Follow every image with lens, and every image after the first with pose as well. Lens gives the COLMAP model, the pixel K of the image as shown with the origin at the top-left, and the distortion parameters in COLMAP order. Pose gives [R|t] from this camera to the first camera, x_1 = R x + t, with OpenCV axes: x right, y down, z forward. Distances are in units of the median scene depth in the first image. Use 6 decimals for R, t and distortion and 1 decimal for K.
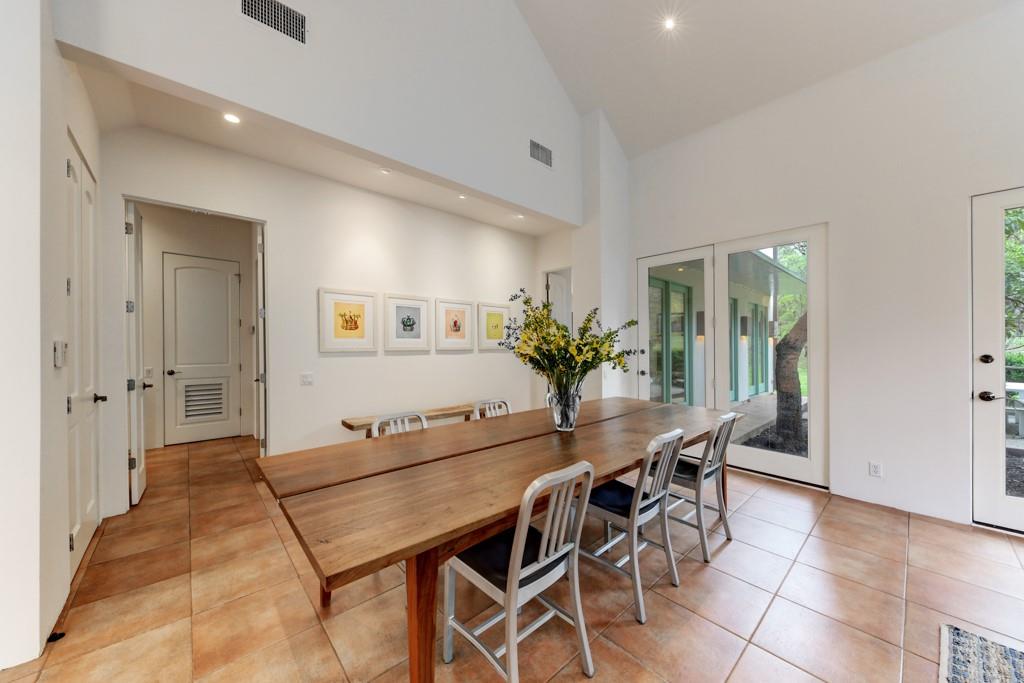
lens RADIAL K [[357.8, 0, 507.5], [0, 357.8, 343.4], [0, 0, 1]] dist [0.000097, -0.001192]
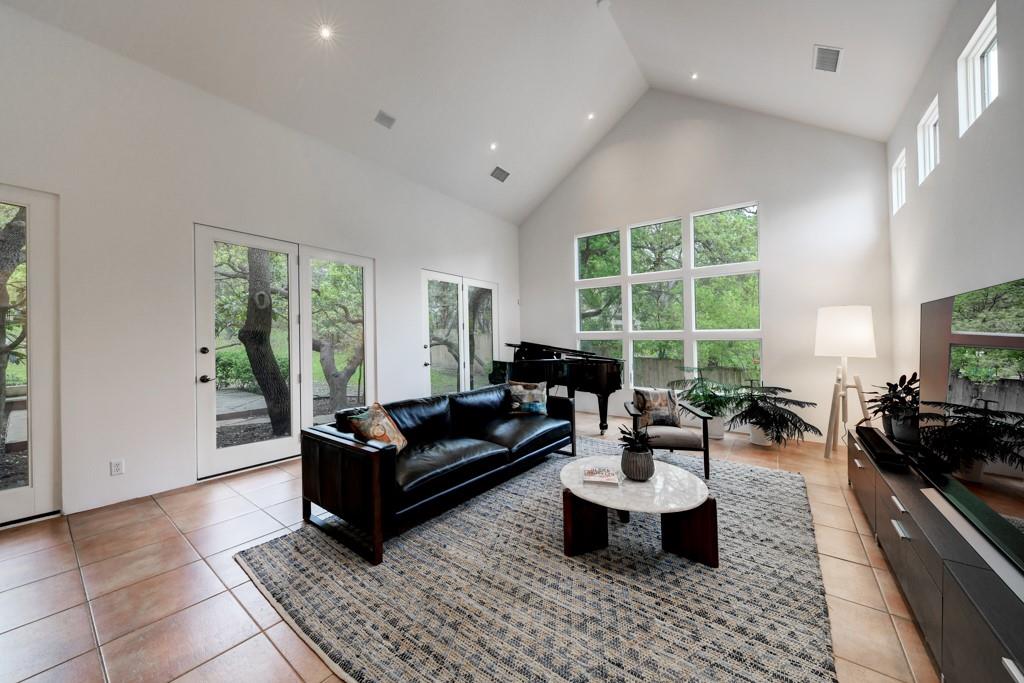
lens RADIAL K [[357.8, 0, 510.3], [0, 357.8, 341.2], [0, 0, 1]] dist [0.000097, -0.001192]
pose [[-0.196874, -0.003318, 0.980423, -0.149563], [-0.007236, 0.999972, 0.001932, -0.001380], [-0.980402, -0.006714, -0.196893, 0.163726]]
